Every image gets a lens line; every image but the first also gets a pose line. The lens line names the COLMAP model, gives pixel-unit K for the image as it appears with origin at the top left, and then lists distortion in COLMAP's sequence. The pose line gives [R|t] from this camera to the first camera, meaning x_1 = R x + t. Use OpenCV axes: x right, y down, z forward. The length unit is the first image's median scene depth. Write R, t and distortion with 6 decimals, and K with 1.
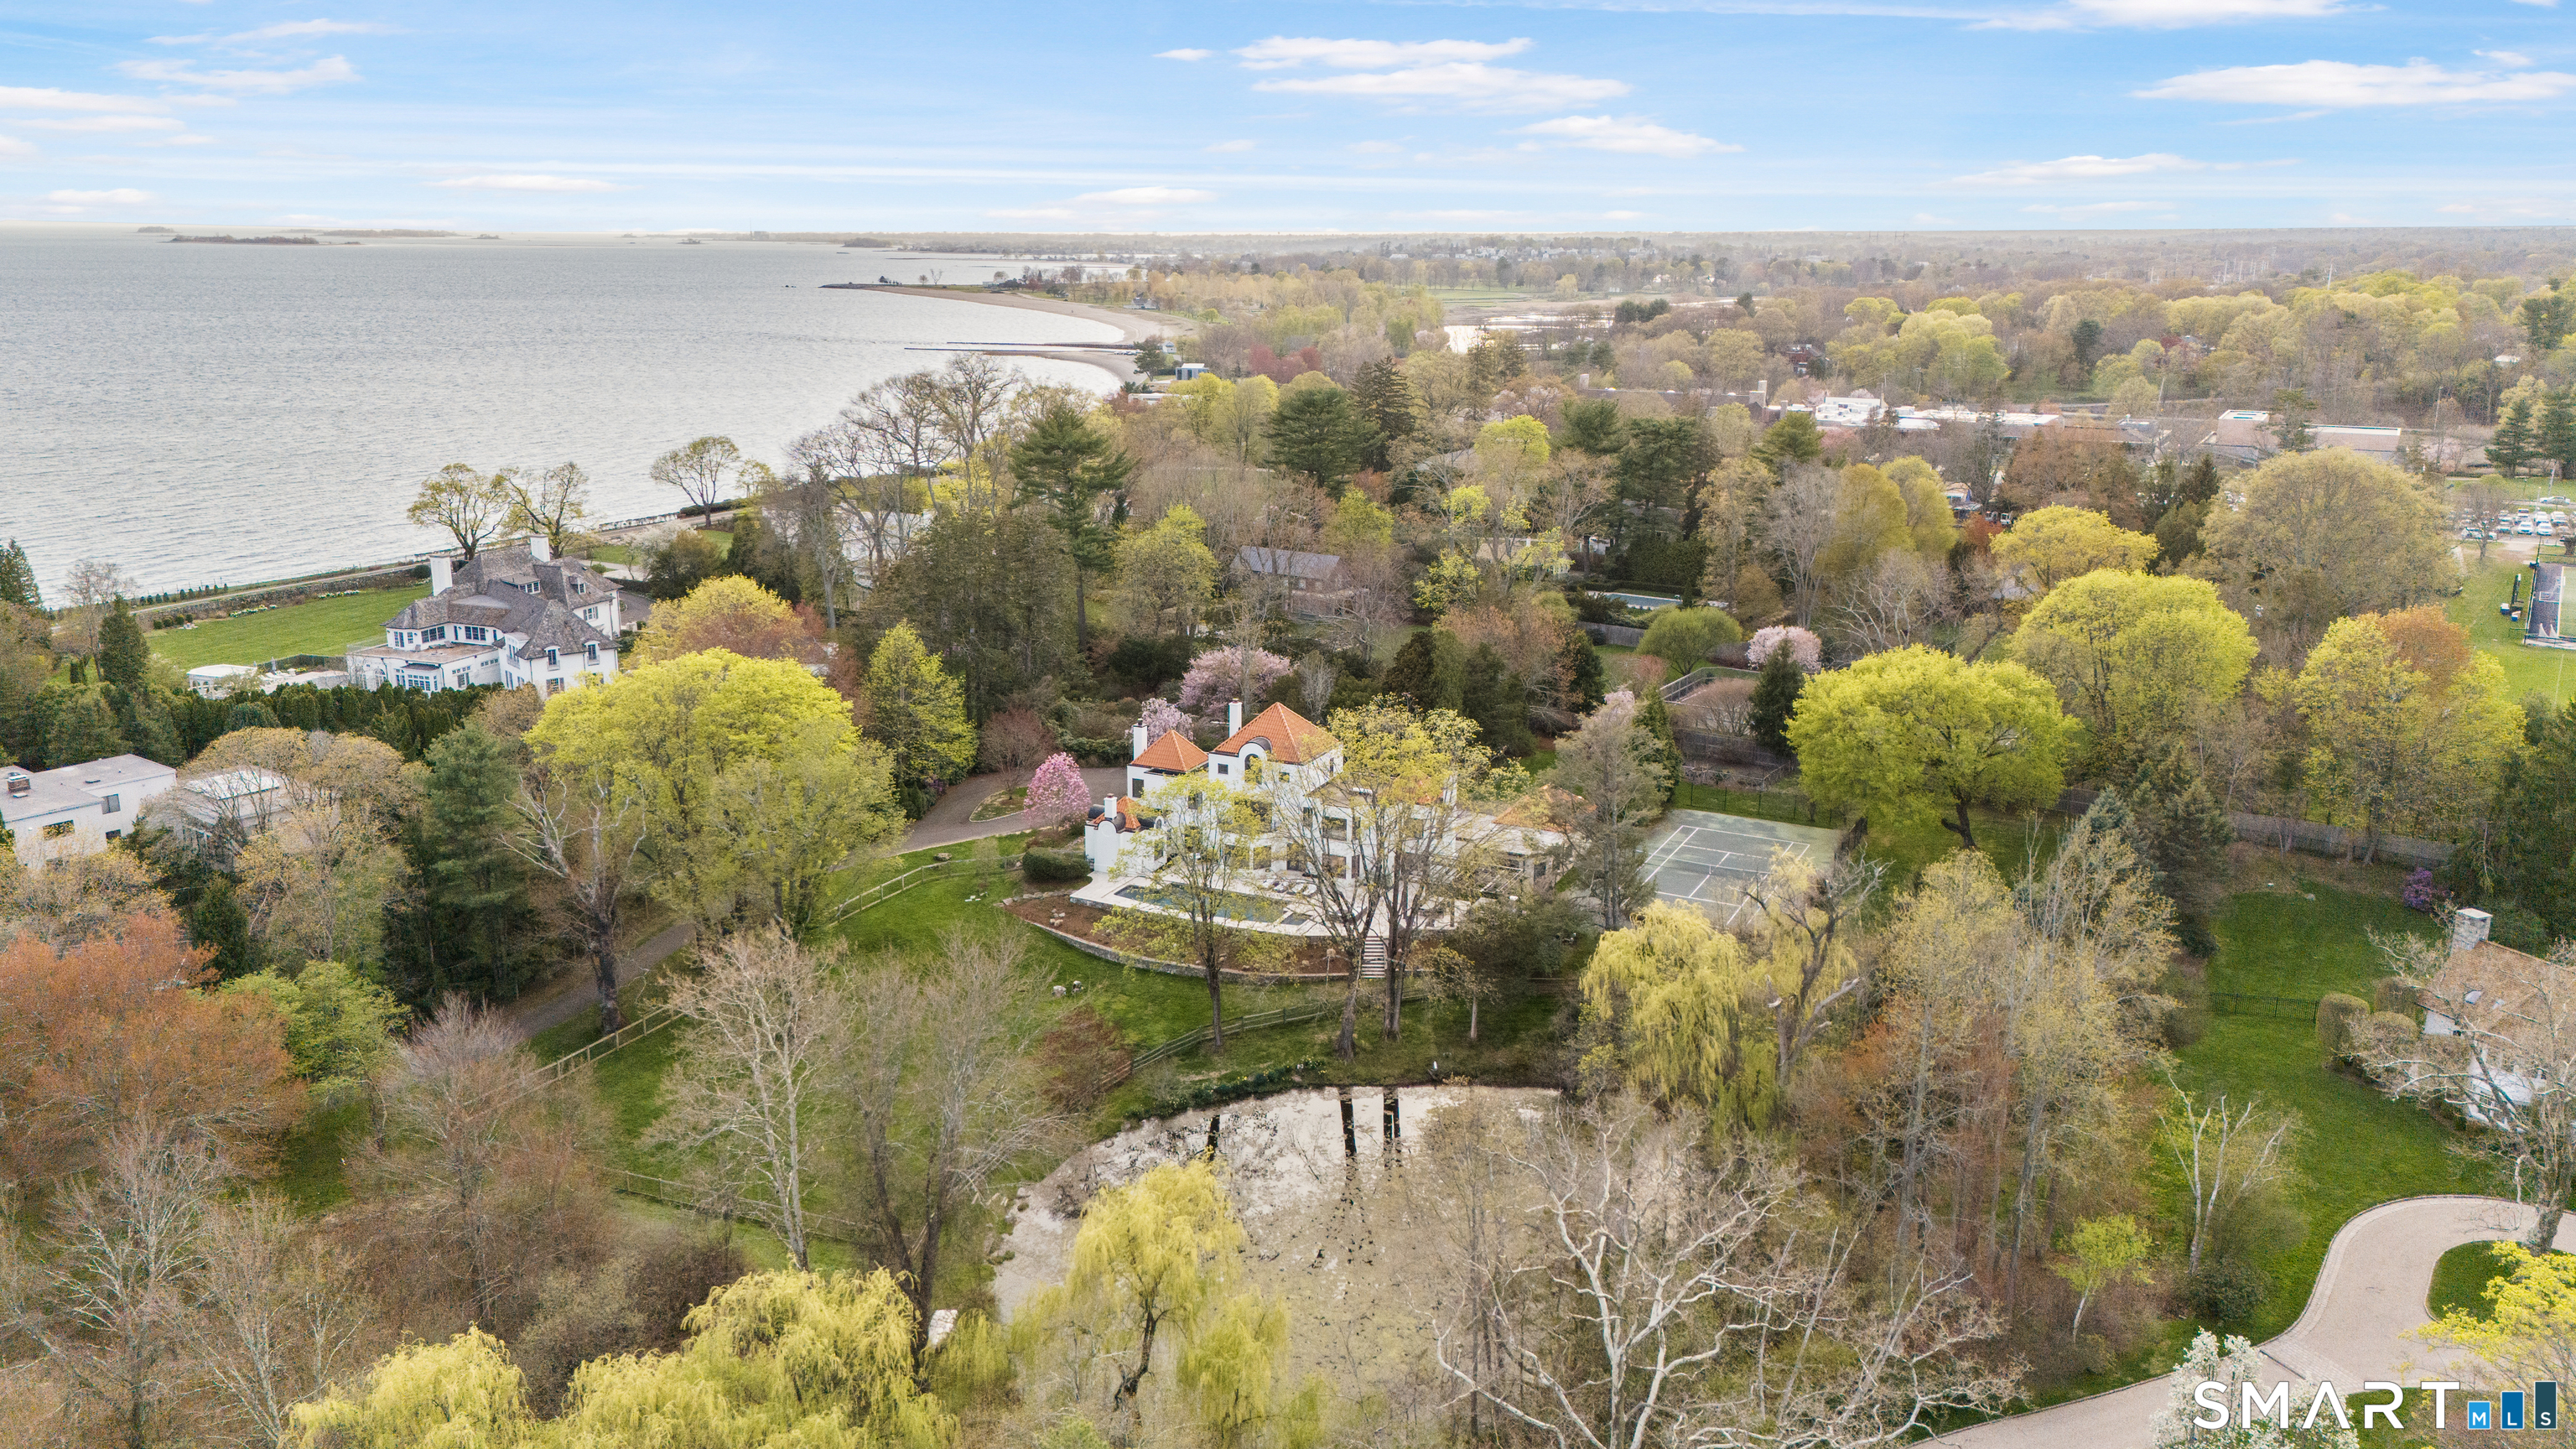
lens RADIAL K [[1857.0, 0, 1288.0], [0, 1857.0, 724.5], [0, 0, 1]] dist [0.101431, -0.118601]
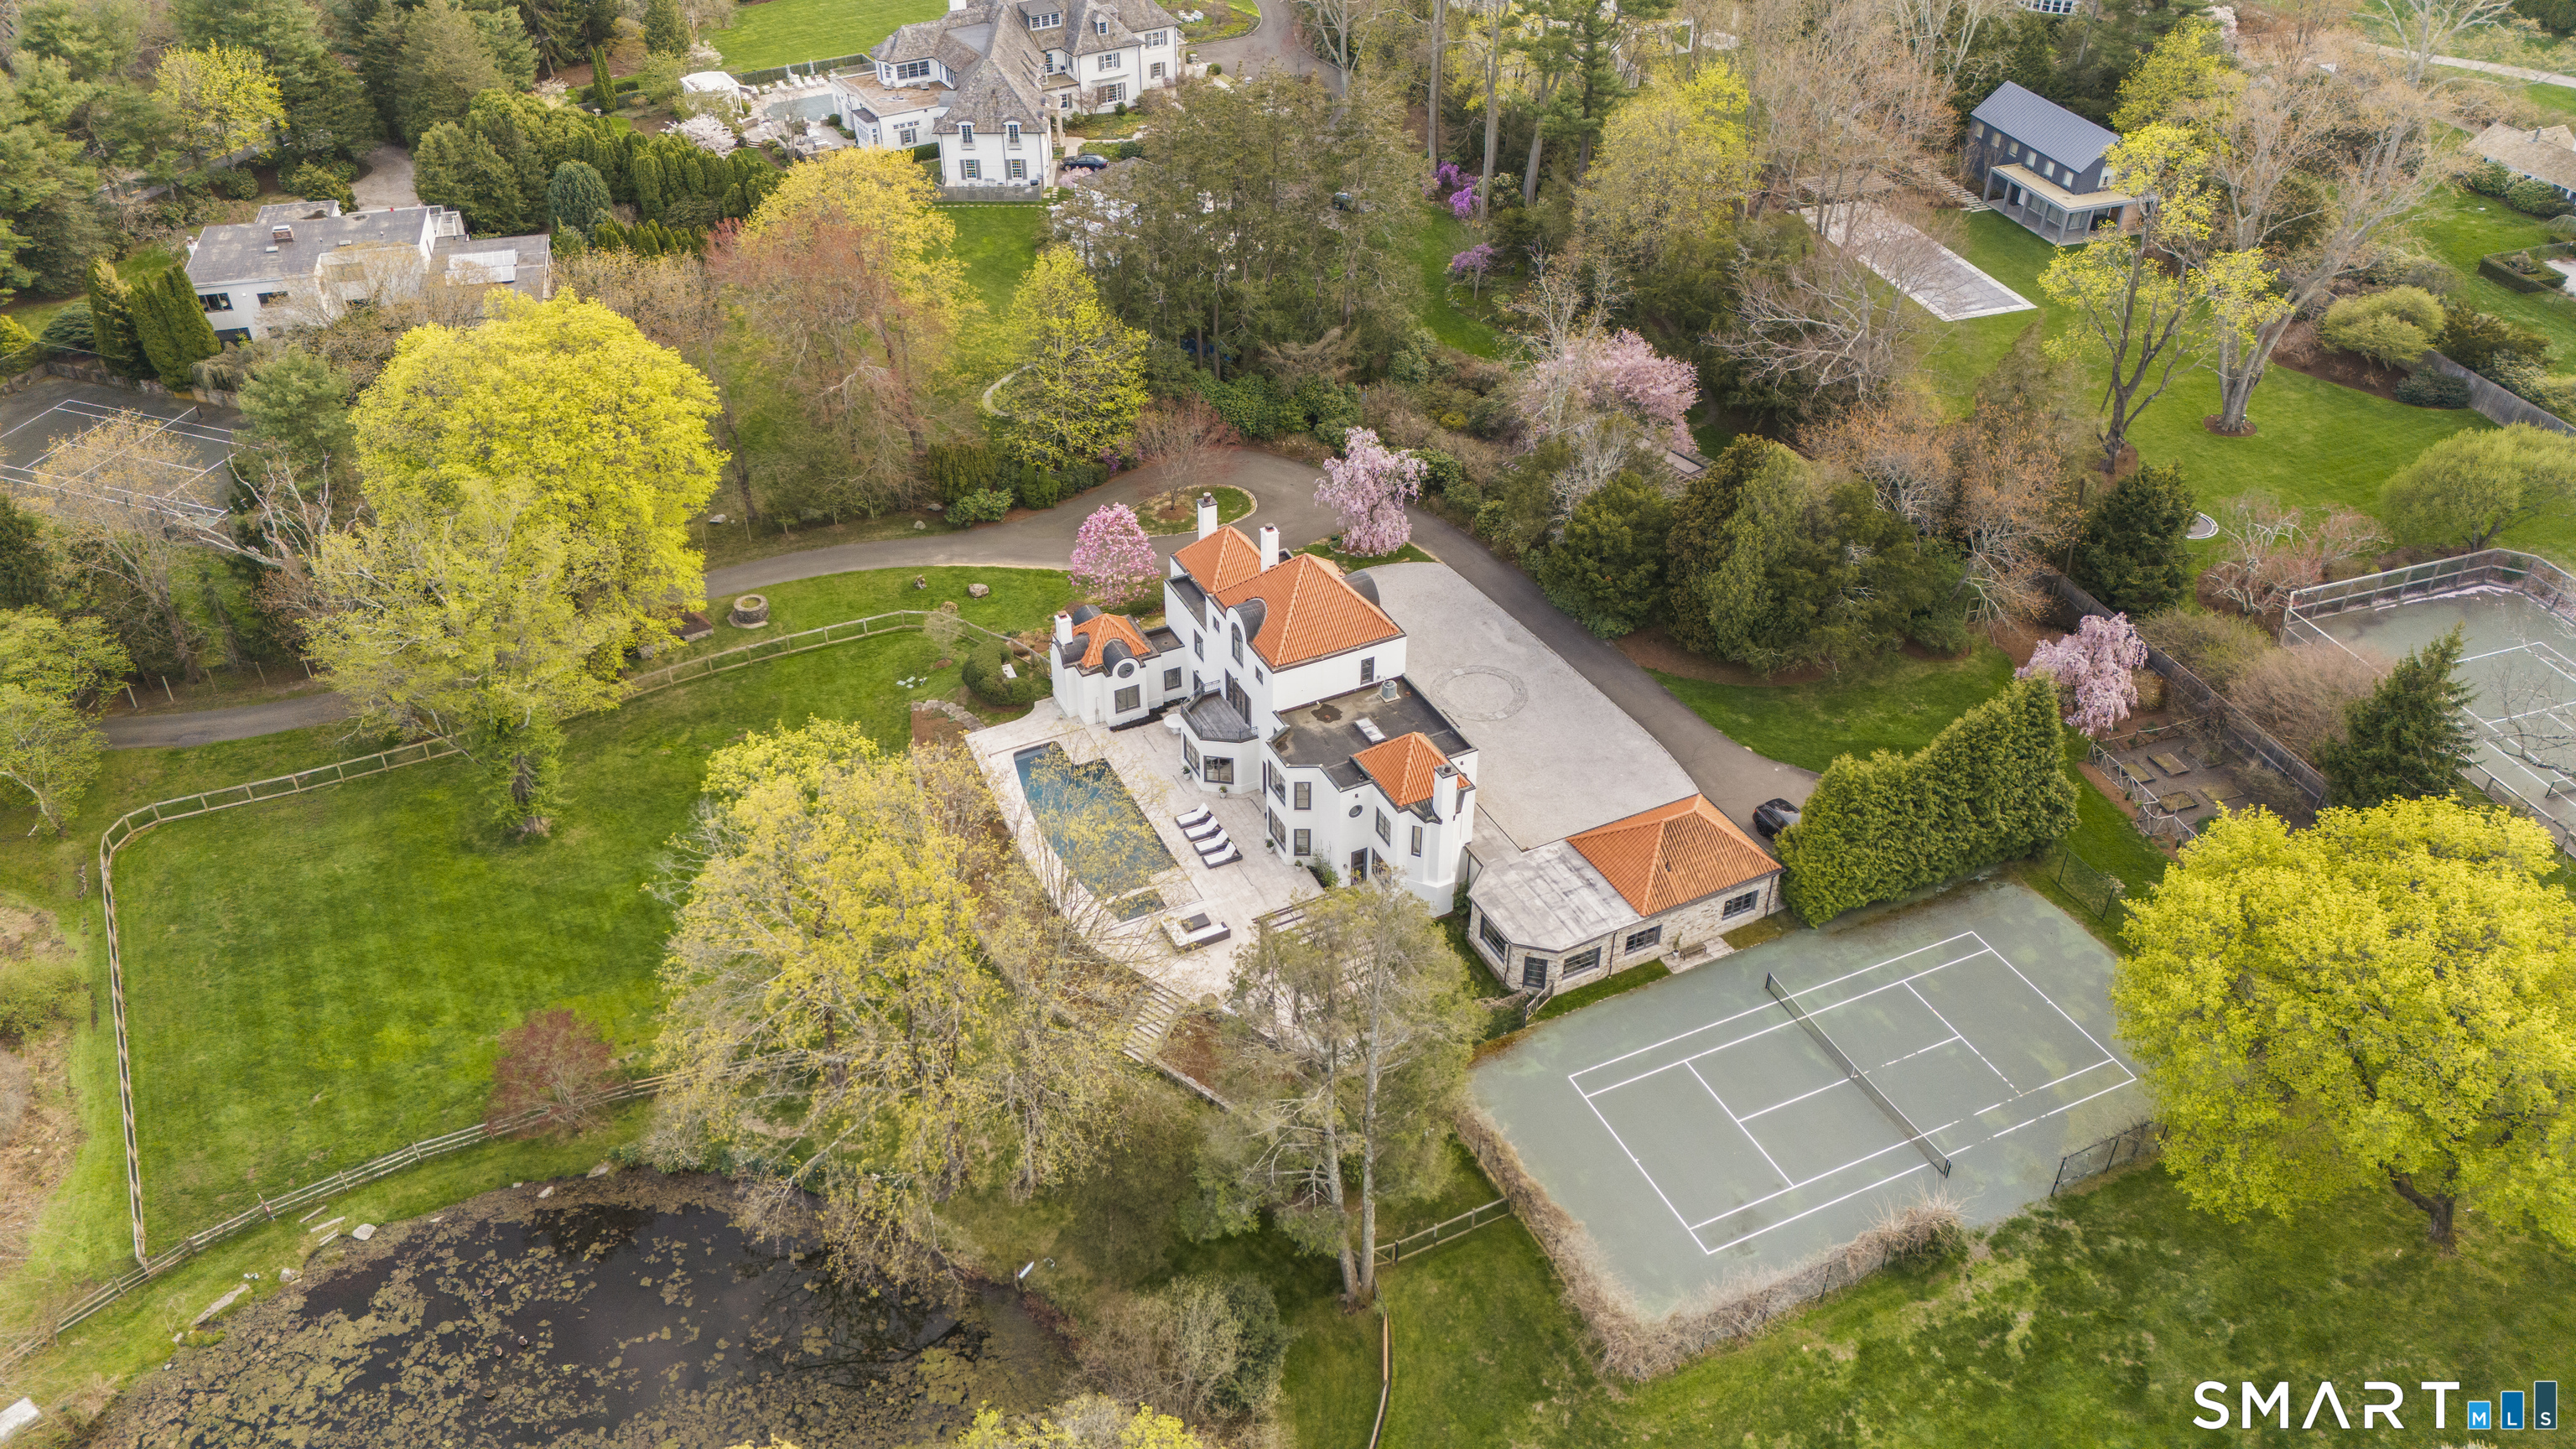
lens RADIAL K [[1857.0, 0, 1288.0], [0, 1857.0, 724.5], [0, 0, 1]] dist [0.101431, -0.118601]
pose [[0.788482, 0.361385, -0.497692, 0.209849], [-0.152723, 0.898873, 0.410736, -0.140580], [0.595796, -0.247849, 0.763936, 0.301045]]
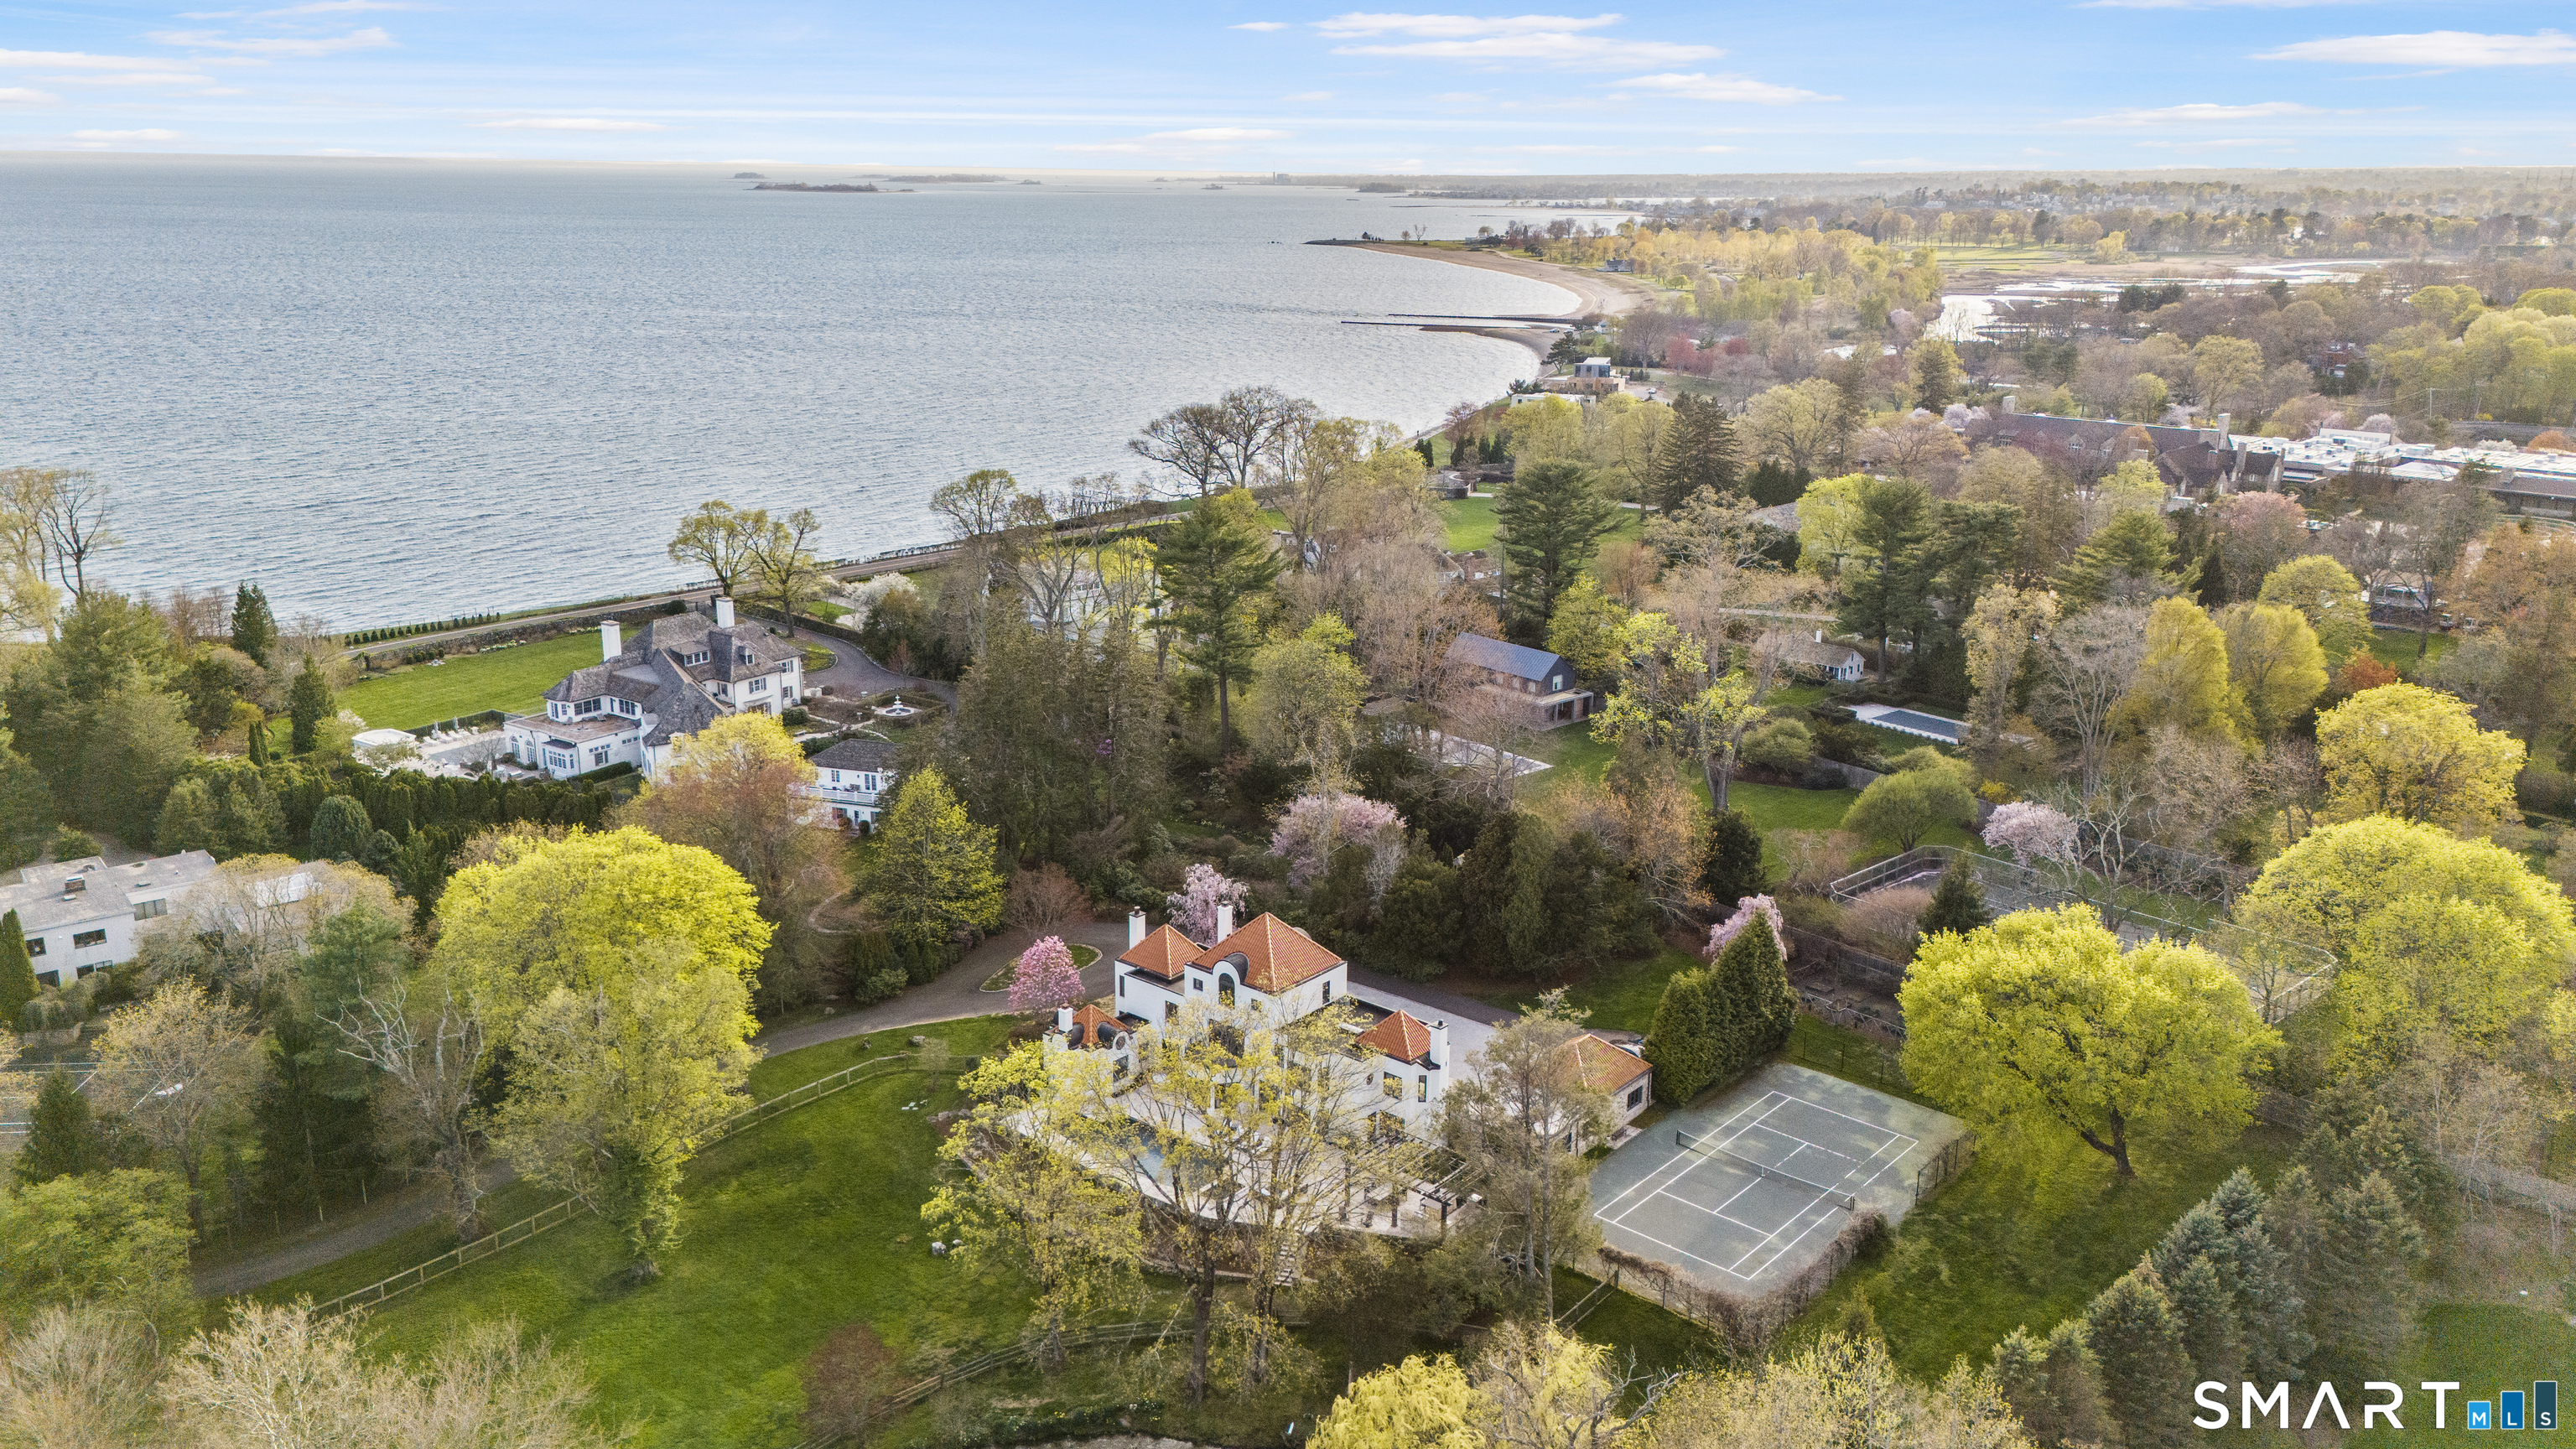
lens RADIAL K [[1909.2, 0, 1288.0], [0, 1909.2, 724.5], [0, 0, 1]] dist [0.119245, -0.177904]
pose [[0.966967, 0.070417, -0.244981, 0.136615], [-0.065634, 0.997461, 0.027643, -0.078853], [0.246306, -0.010651, 0.969134, 0.084601]]
